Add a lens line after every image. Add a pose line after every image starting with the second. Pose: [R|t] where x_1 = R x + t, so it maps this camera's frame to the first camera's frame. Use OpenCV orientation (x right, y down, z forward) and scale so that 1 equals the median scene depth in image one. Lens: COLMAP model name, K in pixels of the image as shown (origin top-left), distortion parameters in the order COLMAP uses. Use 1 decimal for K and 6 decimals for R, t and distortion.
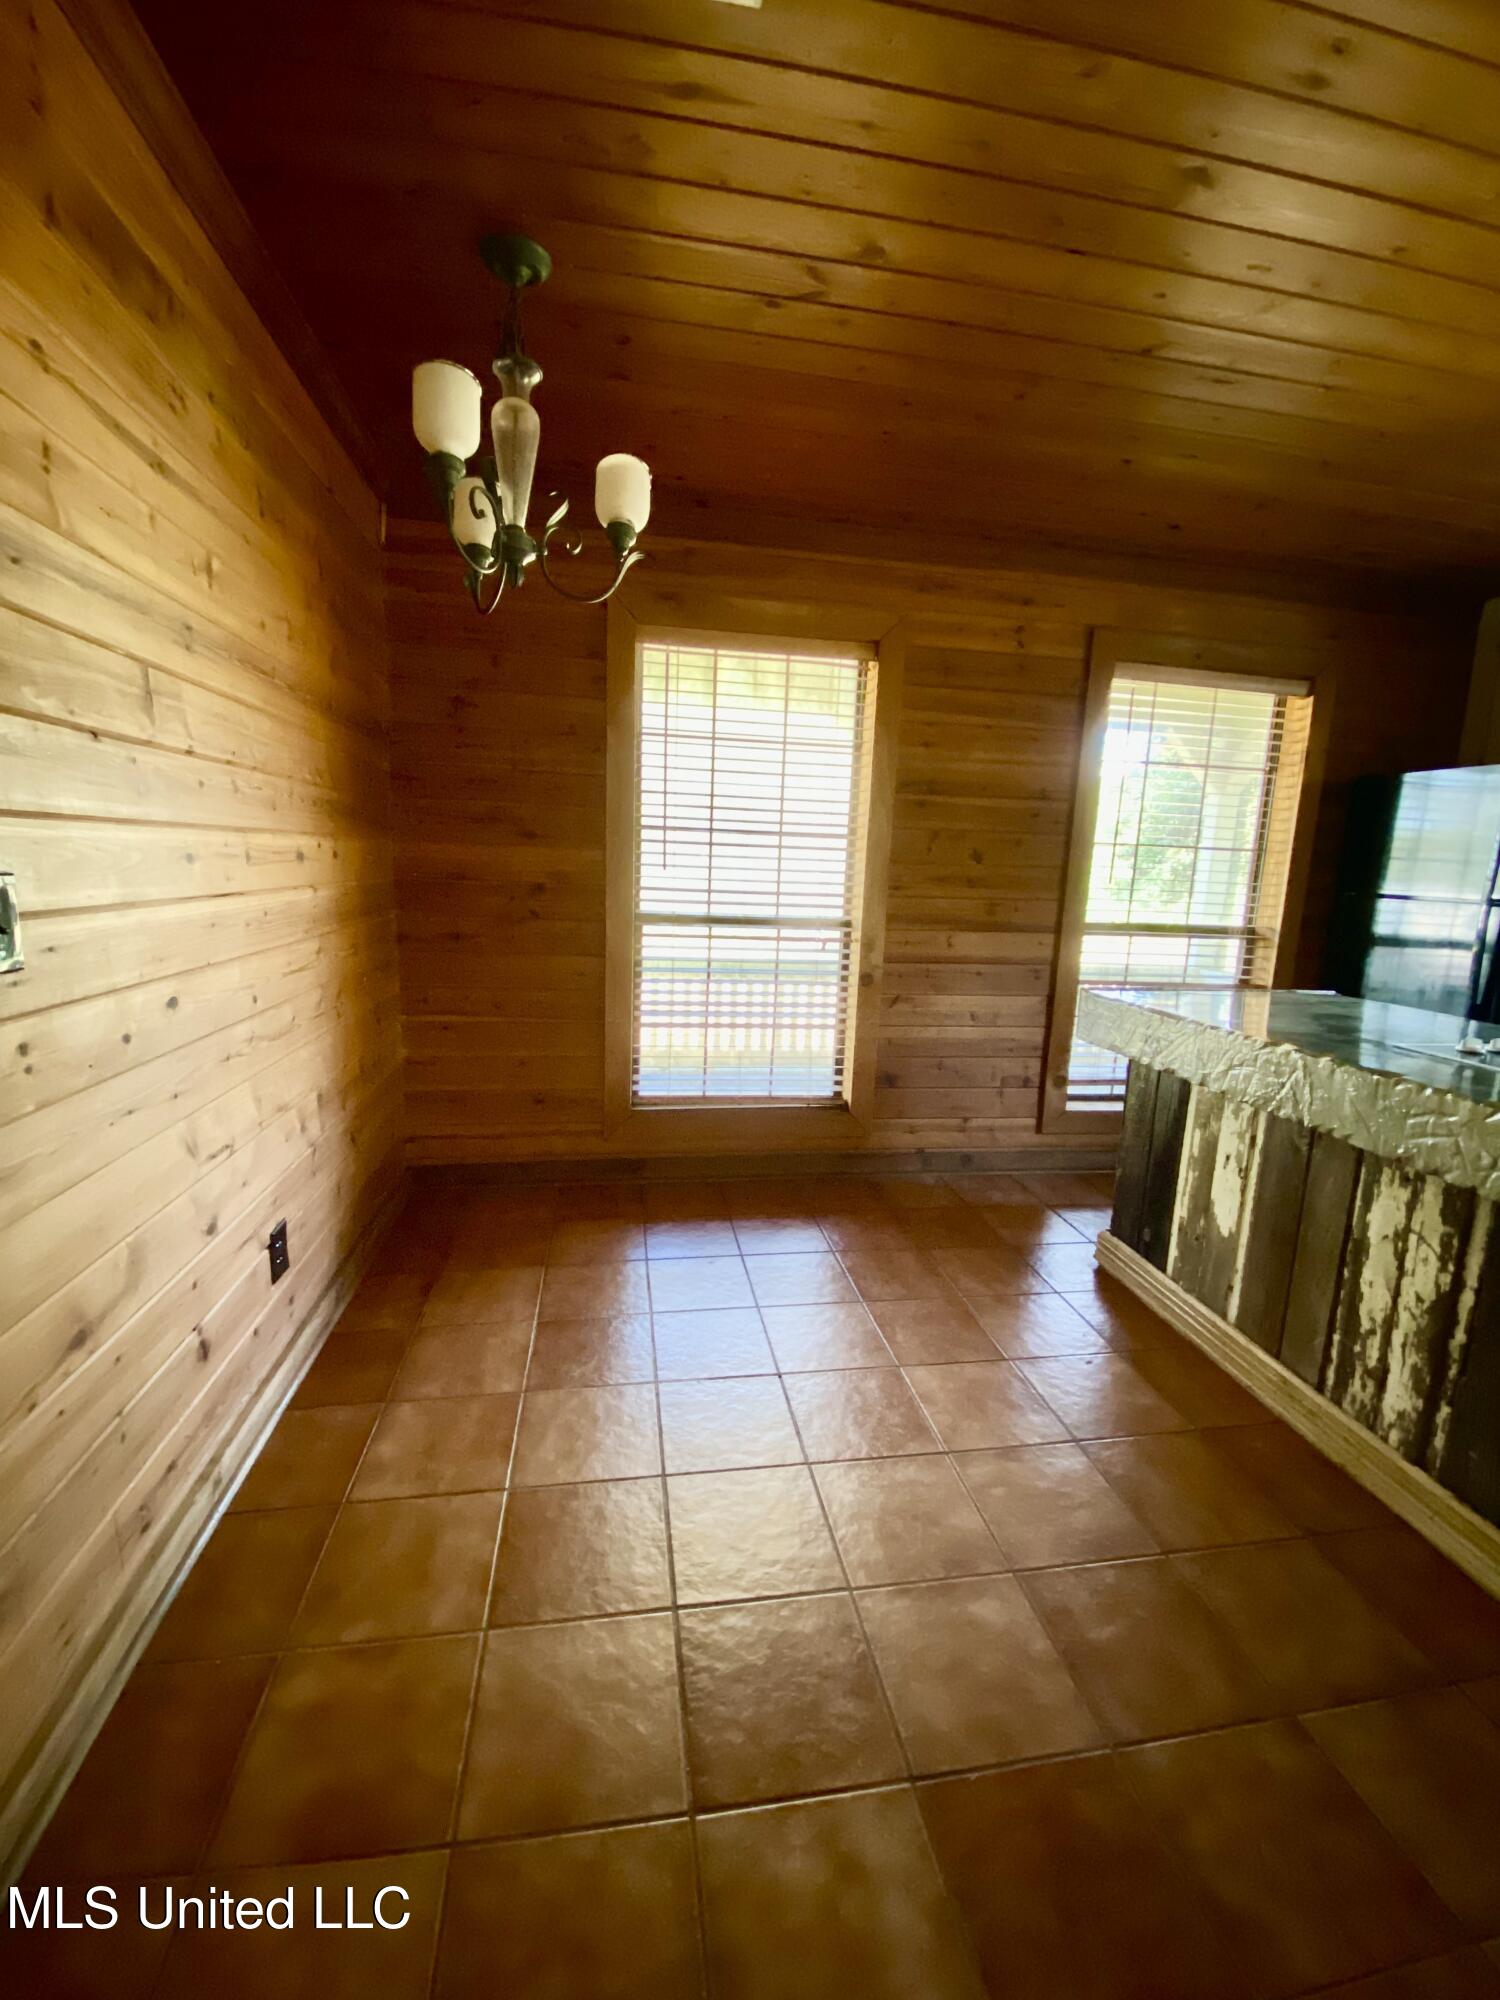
lens RADIAL K [[820.3, 0, 746.6], [0, 820.3, 1003.8], [0, 0, 1]] dist [-0.008705, -0.000625]
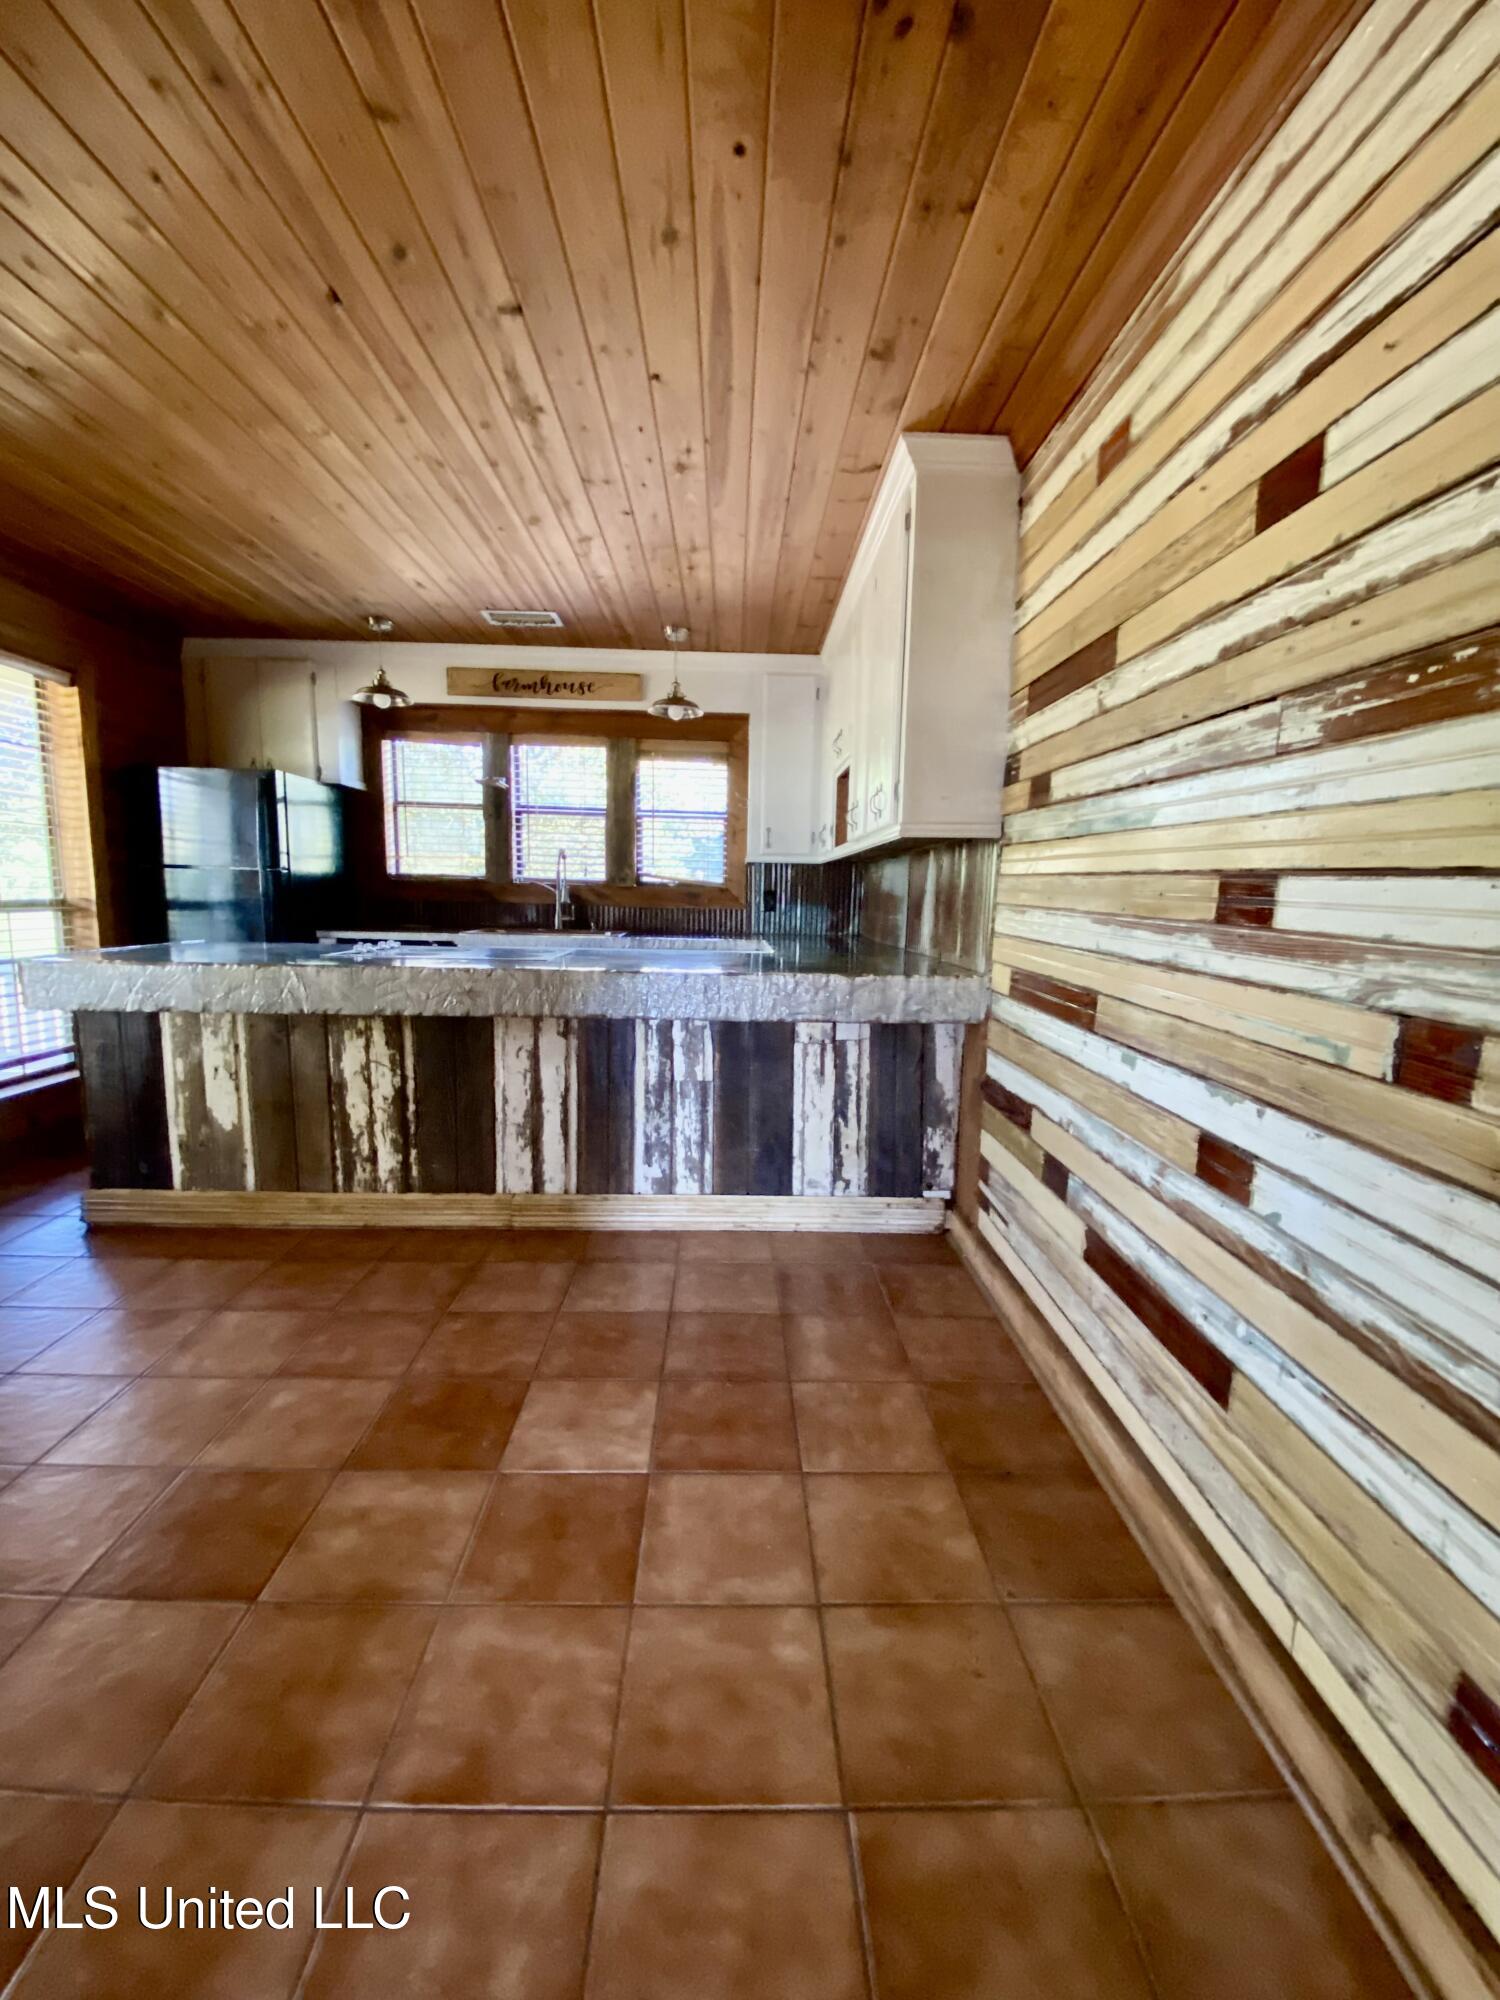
lens RADIAL K [[820.3, 0, 747.3], [0, 820.3, 998.9], [0, 0, 1]] dist [-0.008705, -0.000625]
pose [[0.132539, -0.165585, 0.977249, -0.612559], [0.152403, 0.977627, 0.144980, 0.028172], [-0.979391, 0.129721, 0.154810, -0.014675]]
